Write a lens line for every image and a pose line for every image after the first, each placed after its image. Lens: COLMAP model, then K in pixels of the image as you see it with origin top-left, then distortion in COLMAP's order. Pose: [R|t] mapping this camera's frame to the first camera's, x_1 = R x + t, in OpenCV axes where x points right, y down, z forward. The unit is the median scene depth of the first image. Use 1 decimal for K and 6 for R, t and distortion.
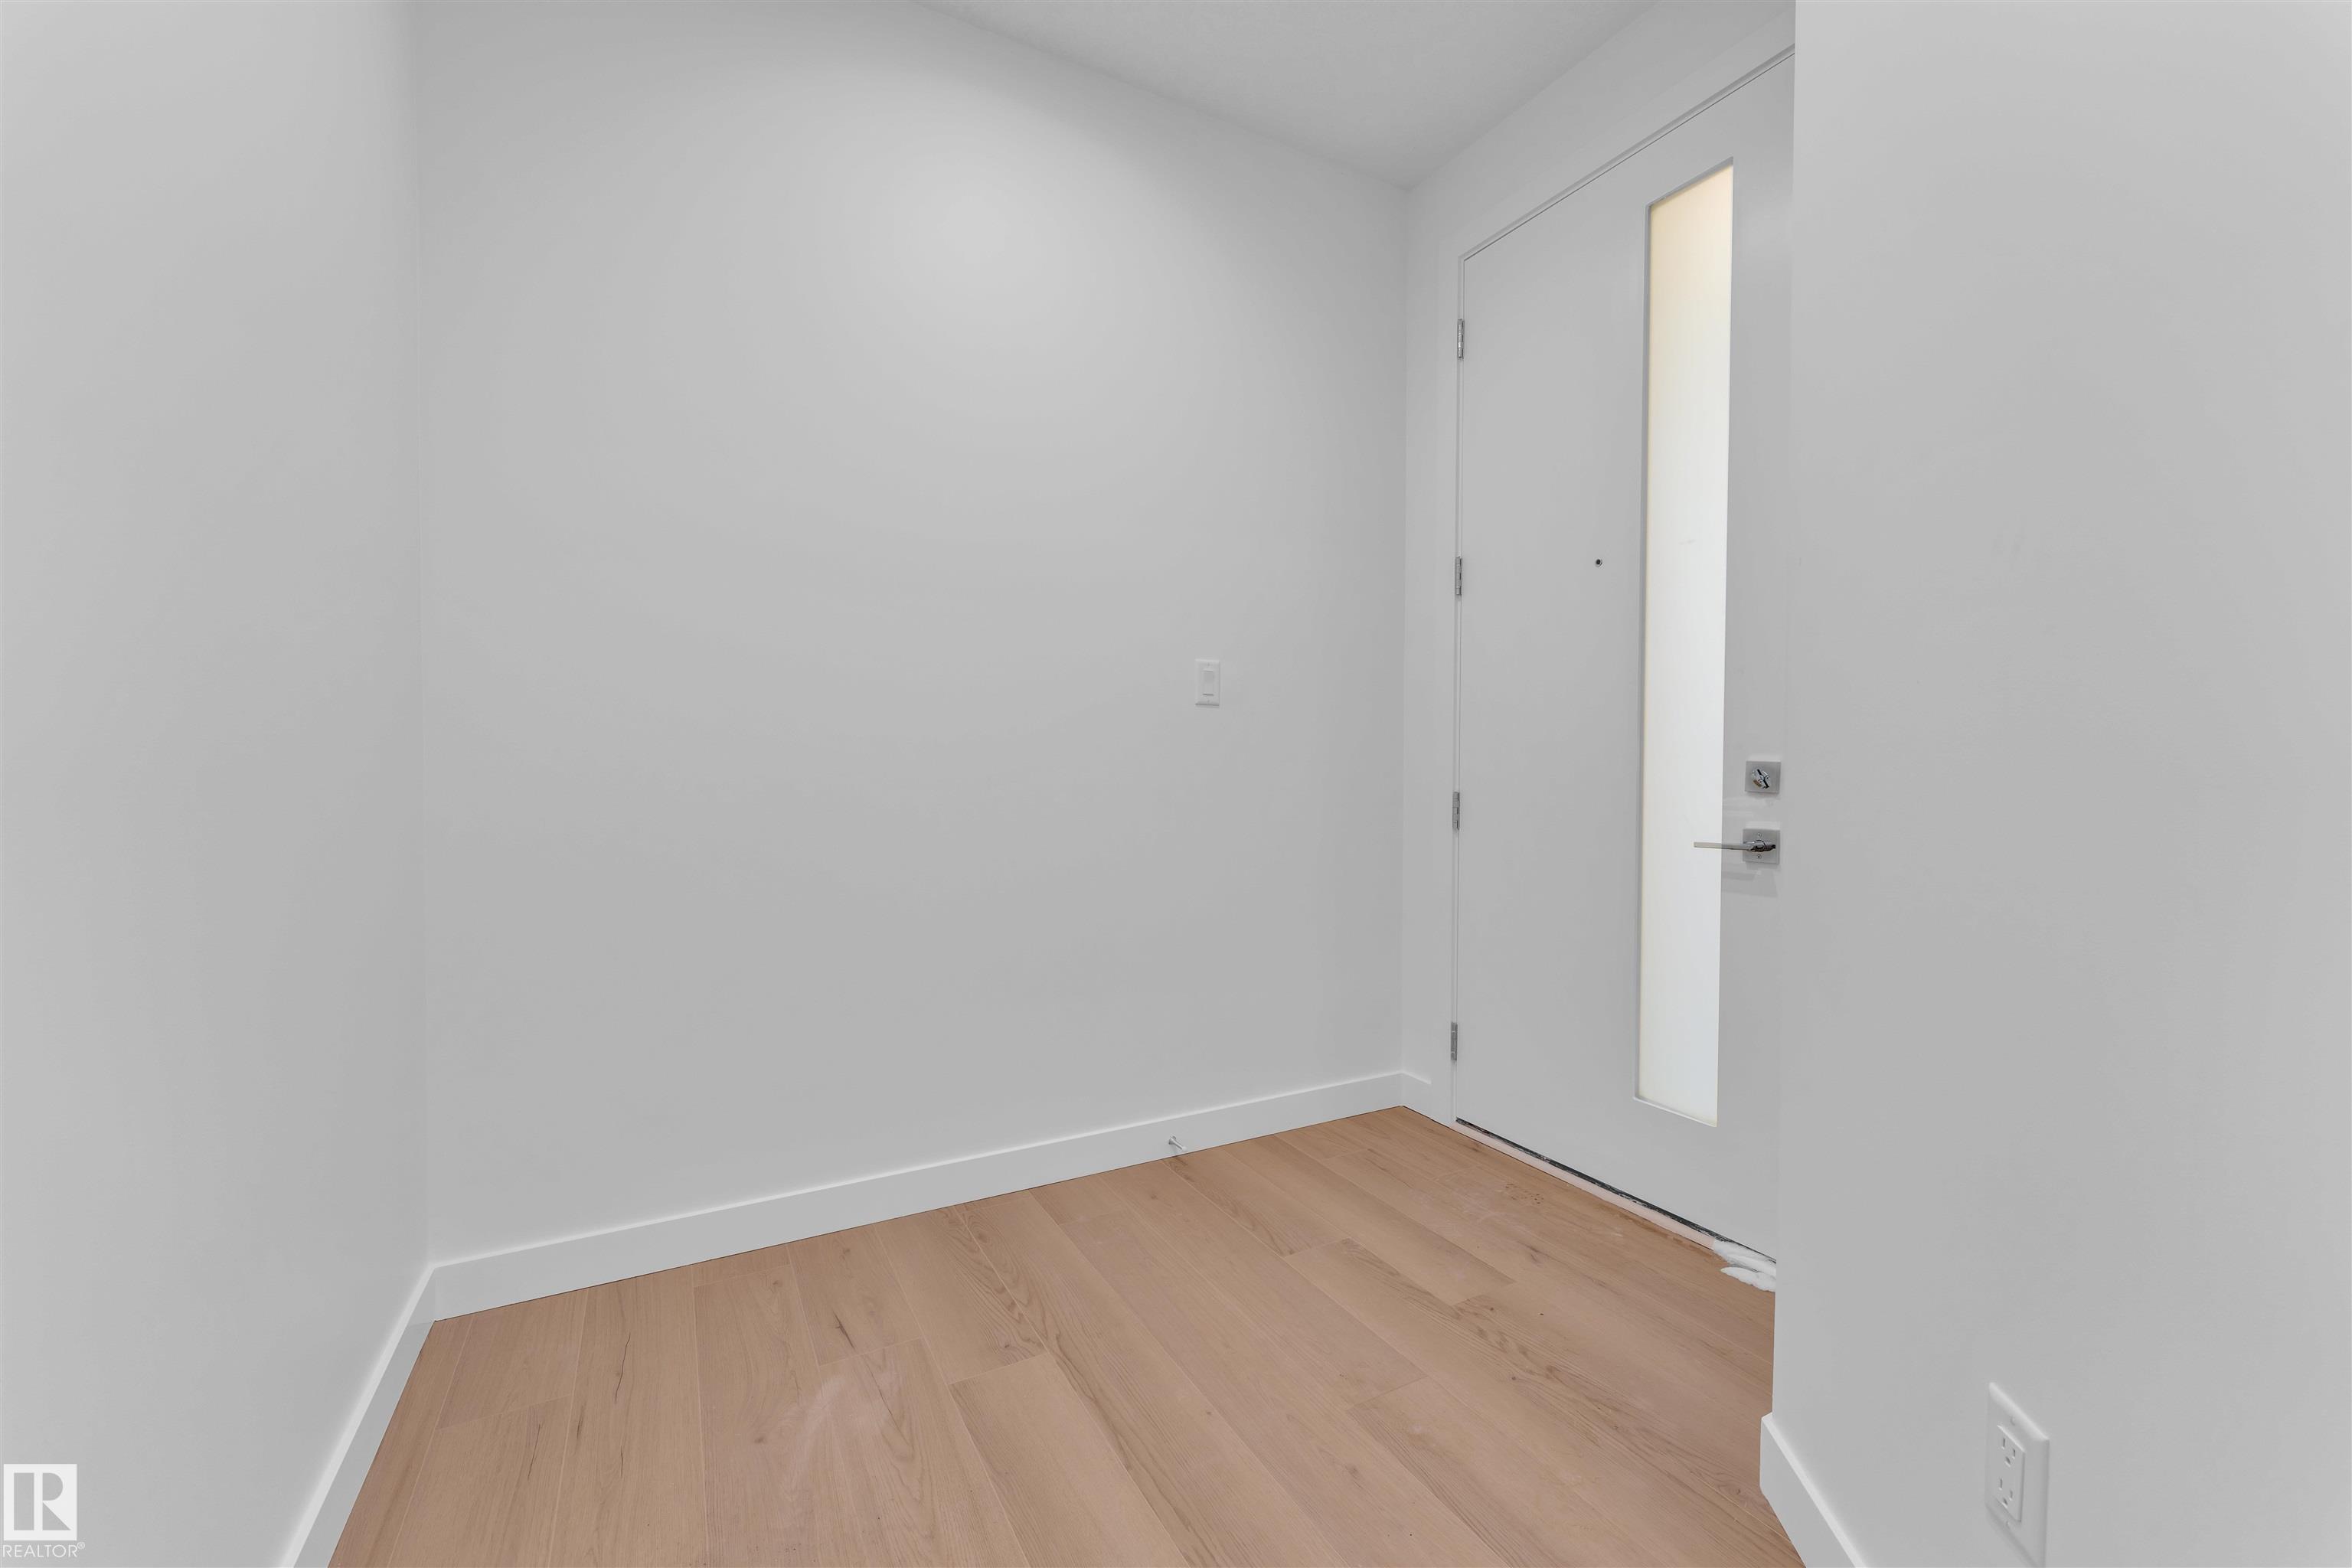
lens RADIAL K [[953.3, 0, 1172.1], [0, 953.3, 780.0], [0, 0, 1]] dist [-0.001161, -0.000466]
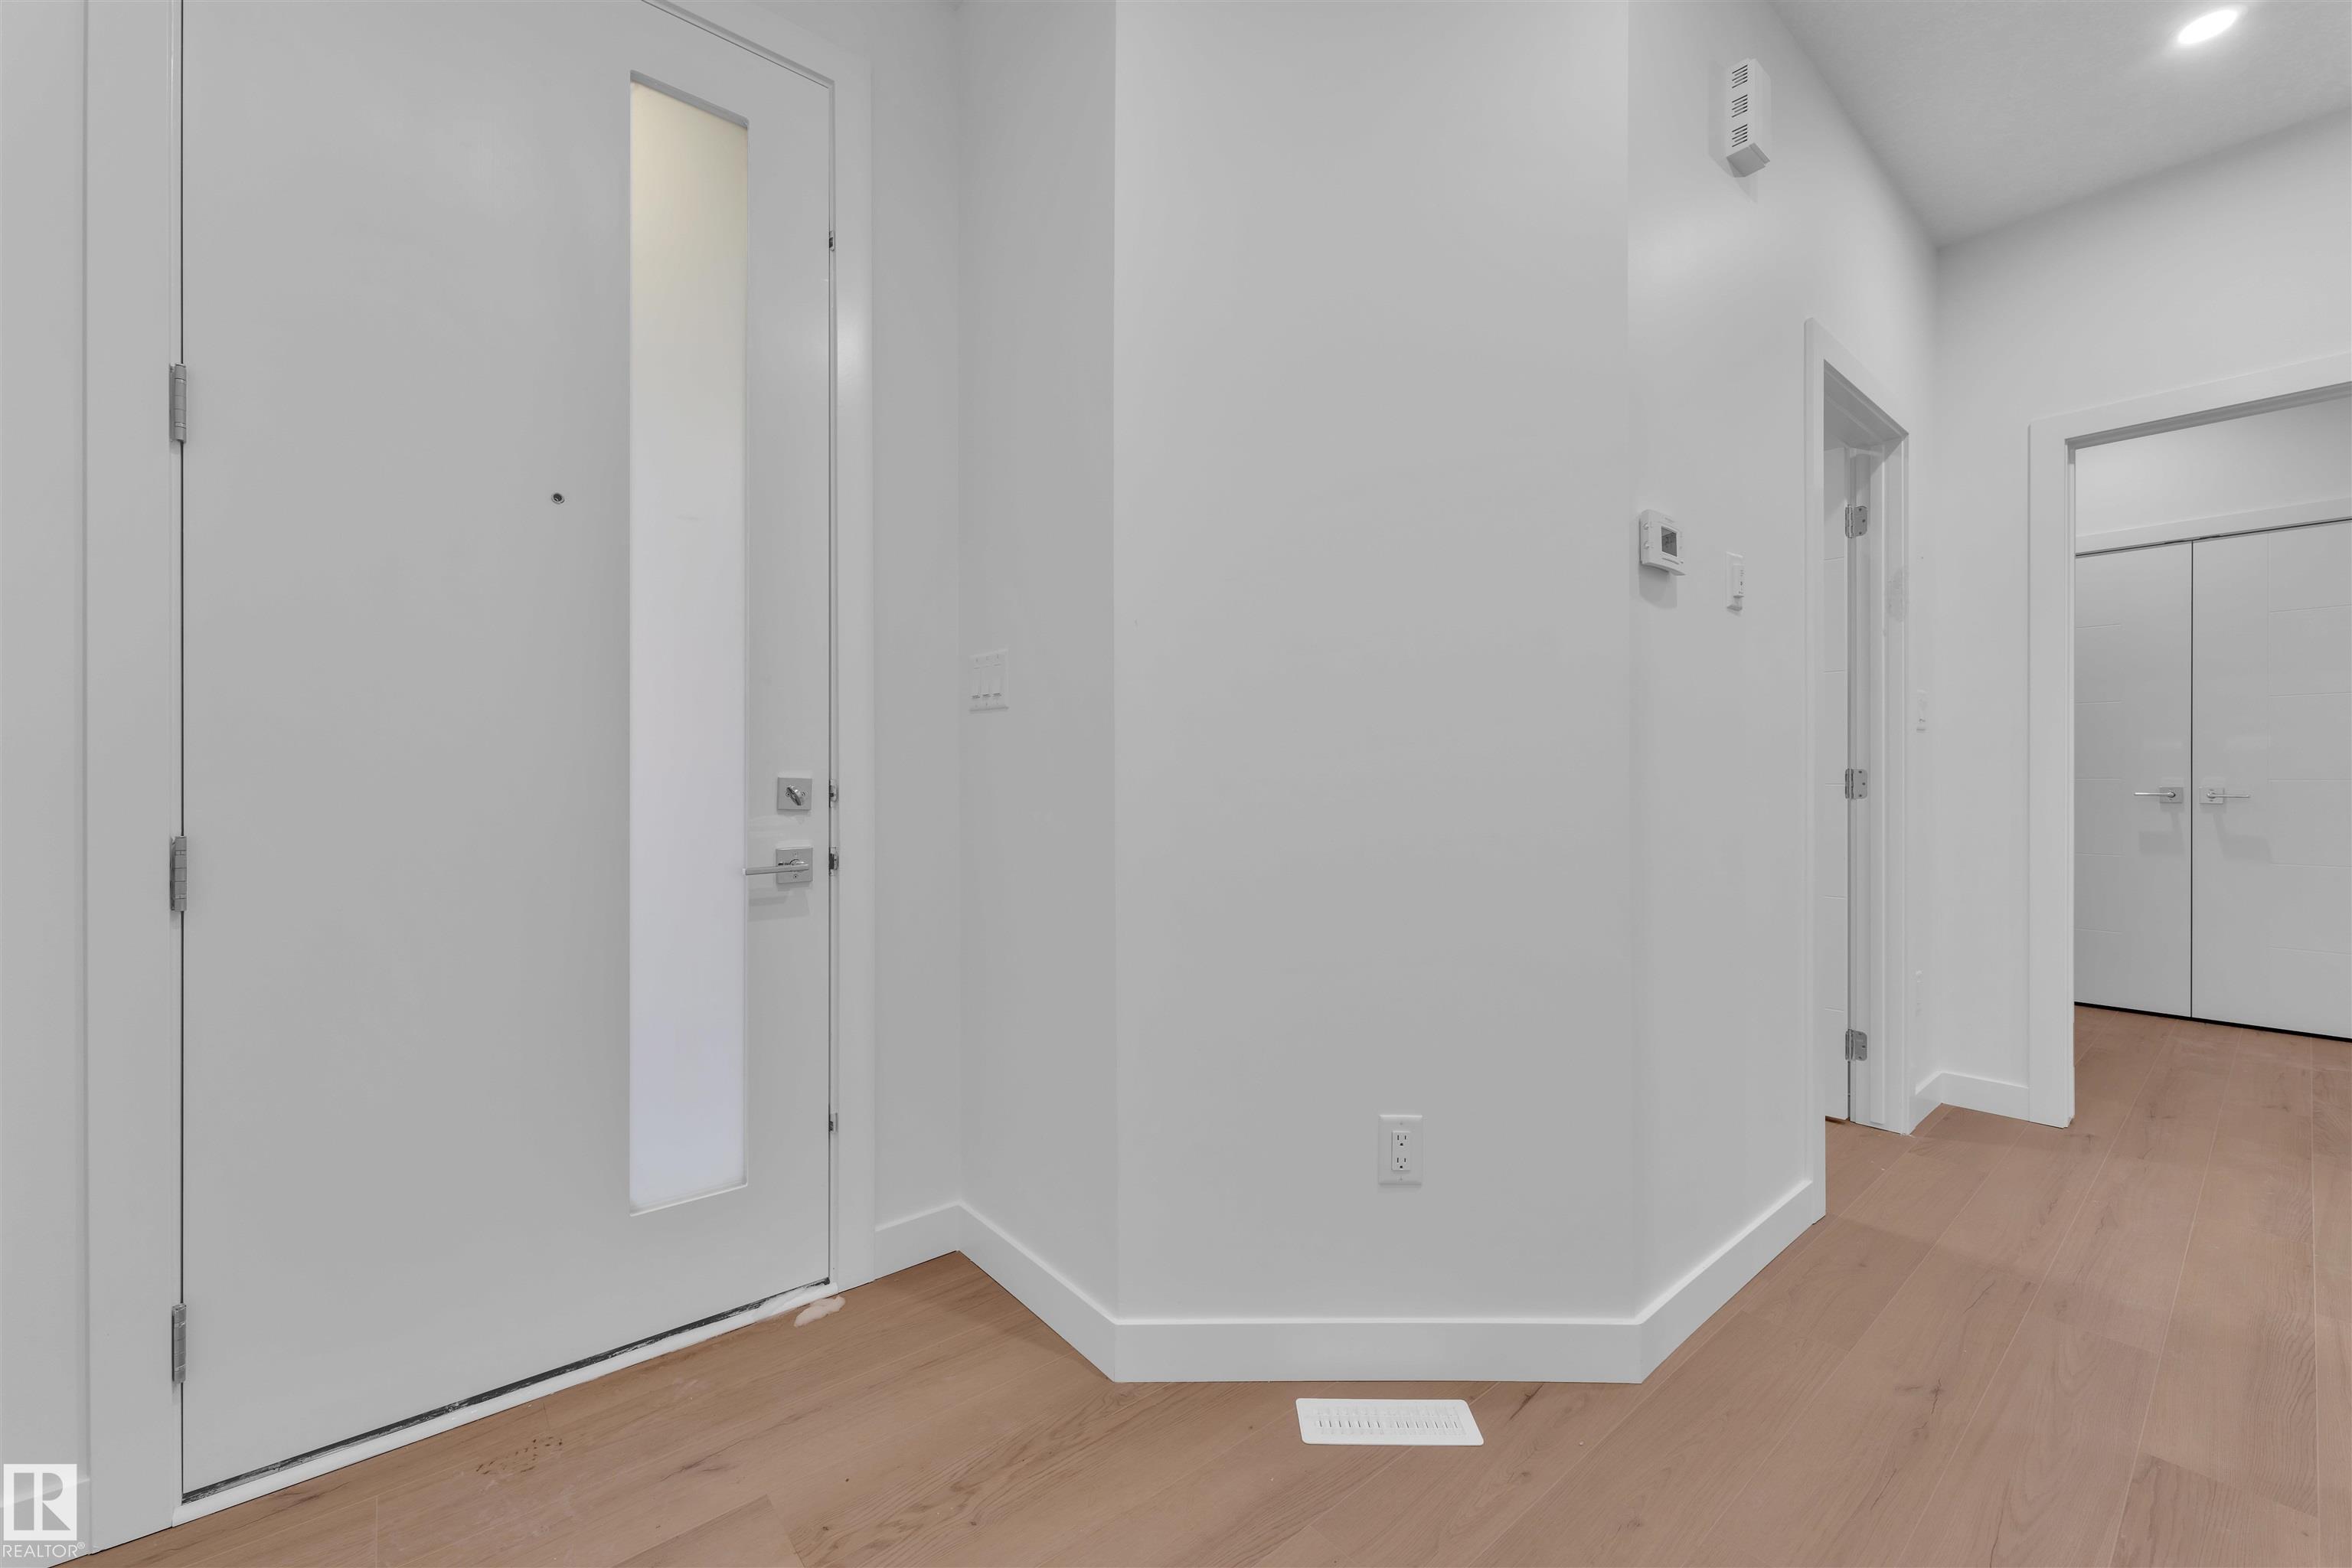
lens RADIAL K [[953.3, 0, 1172.1], [0, 953.3, 780.0], [0, 0, 1]] dist [-0.001161, -0.000466]
pose [[-0.207324, -0.006861, 0.978248, -0.399170], [0.016404, 0.999810, 0.010489, -0.020735], [-0.978135, 0.018222, -0.207172, 0.816240]]
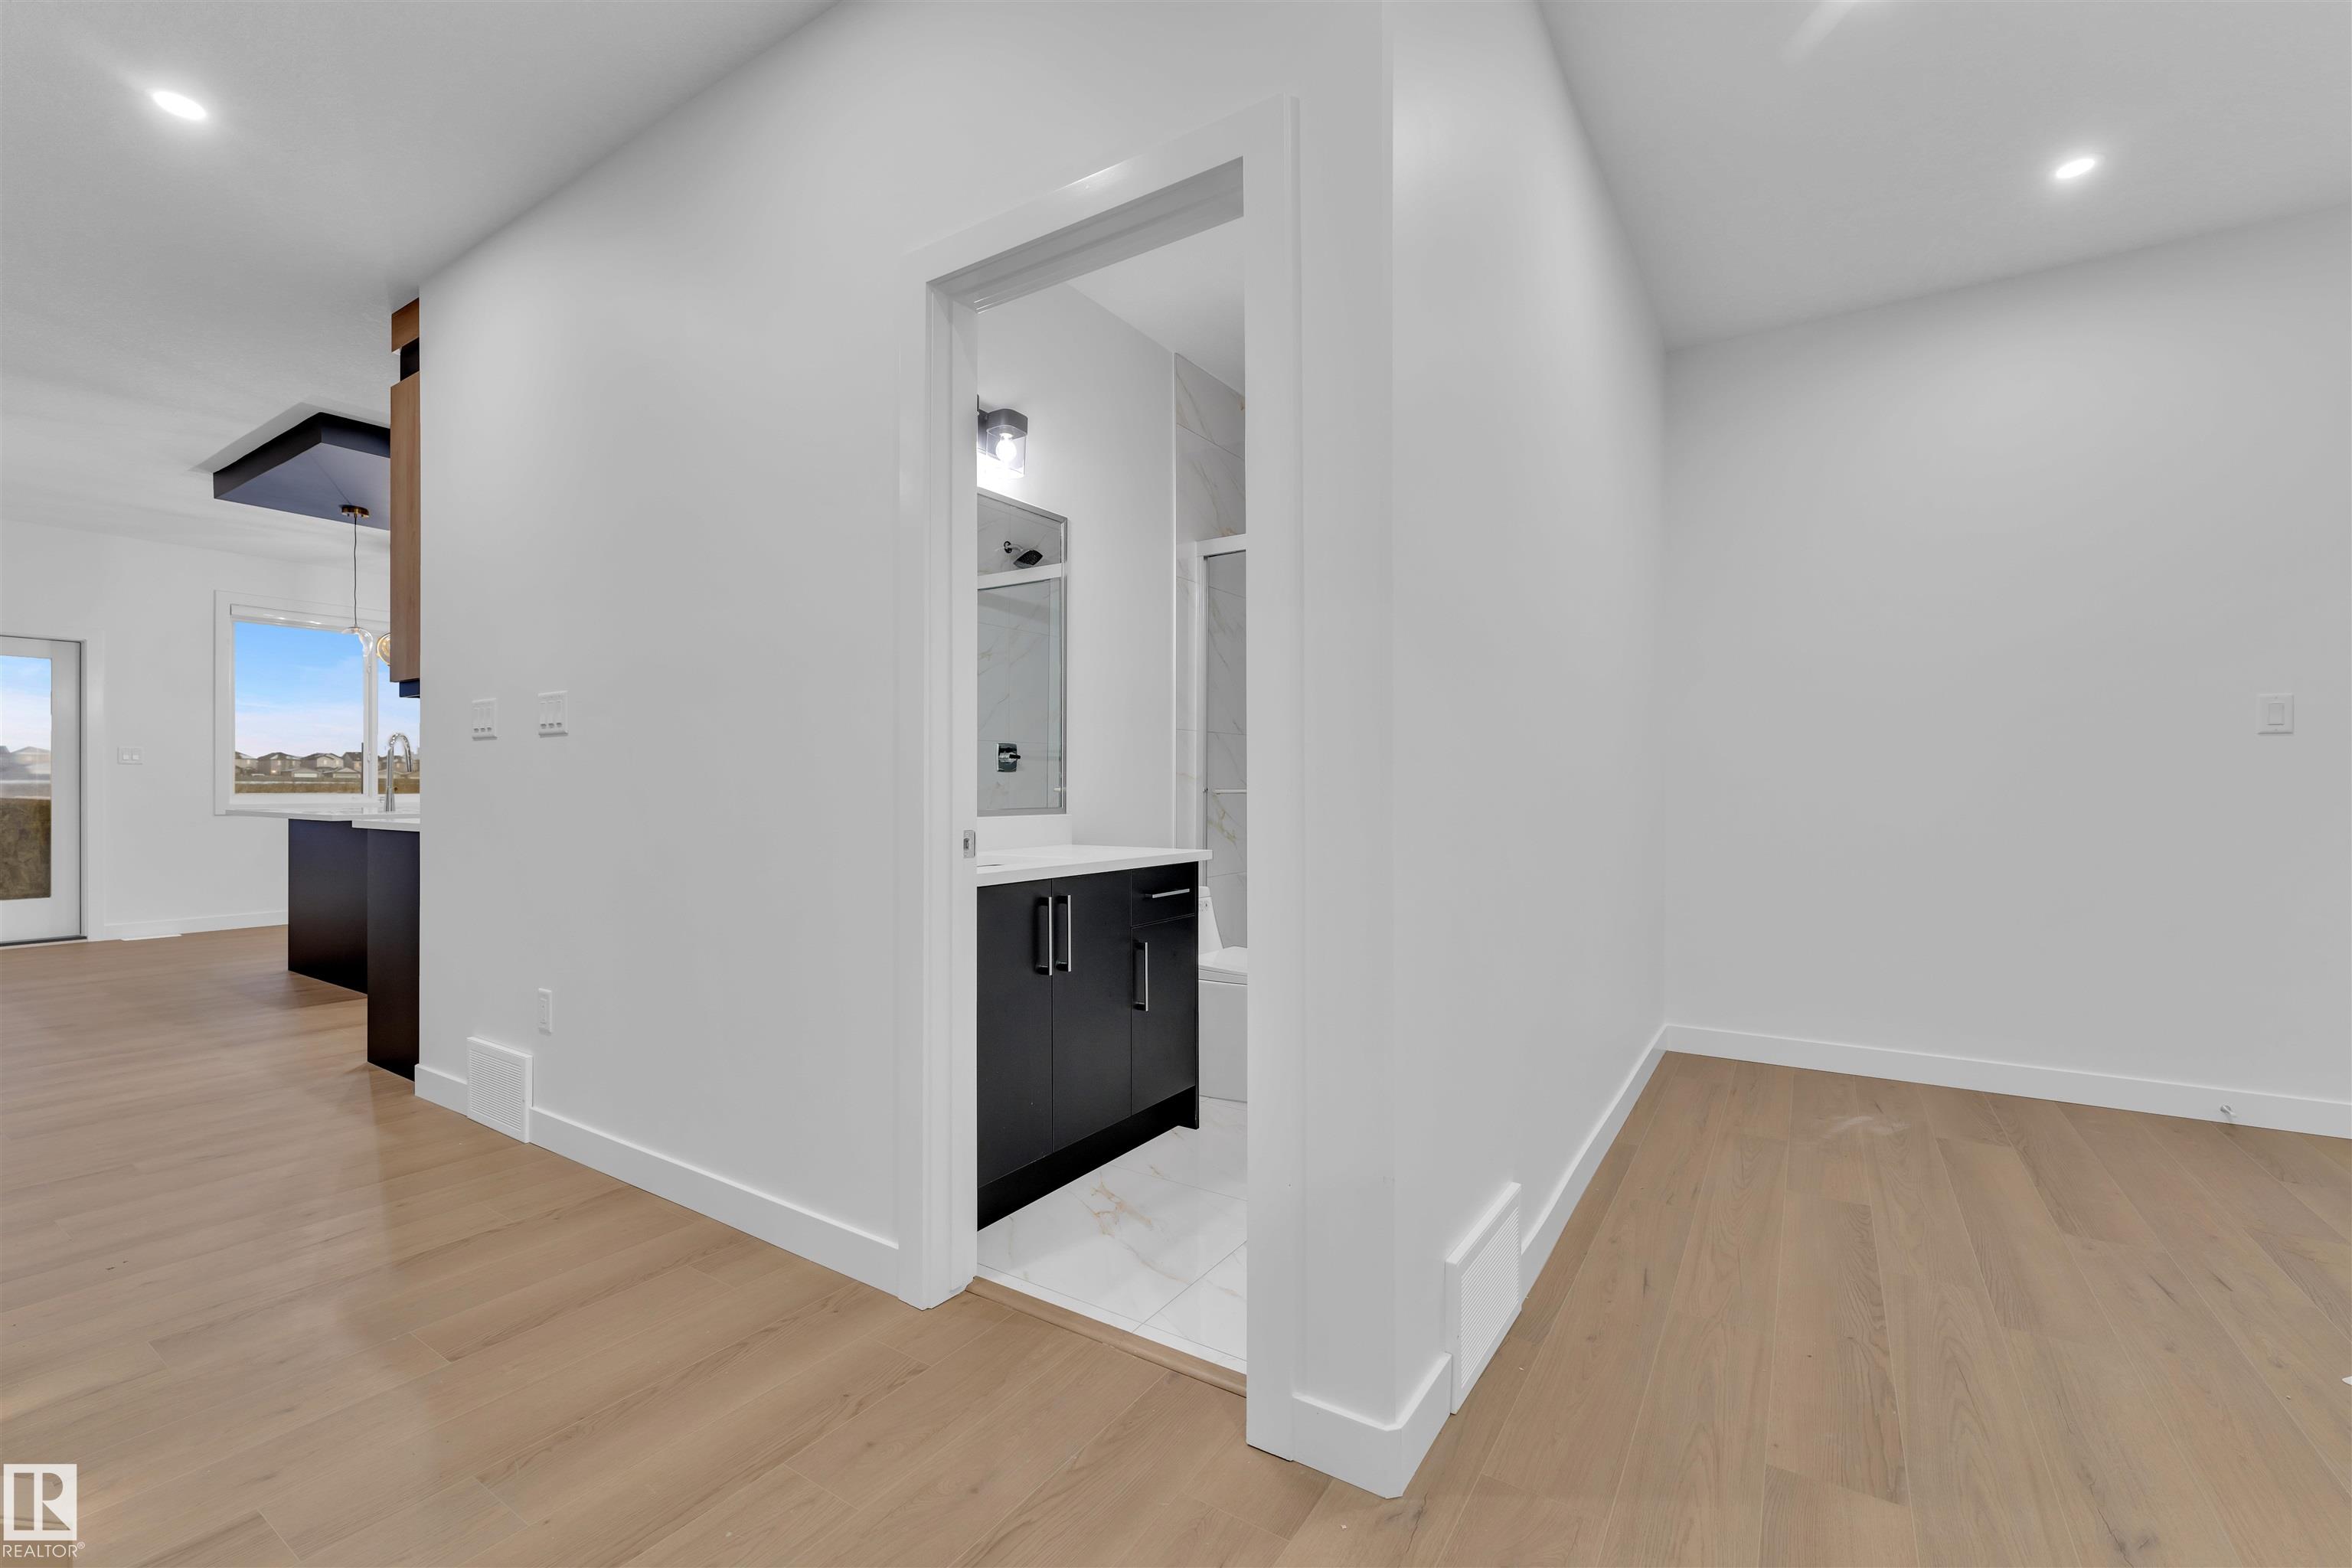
lens RADIAL K [[999.9, 0, 1176.0], [0, 999.9, 784.0], [0, 0, 1]] dist [-0.002467, -0.000119]
pose [[0.490541, -0.007775, -0.871384, 0.560423], [-0.007370, 0.999887, -0.013071, 0.007957], [0.871387, 0.012834, 0.490428, -0.930576]]
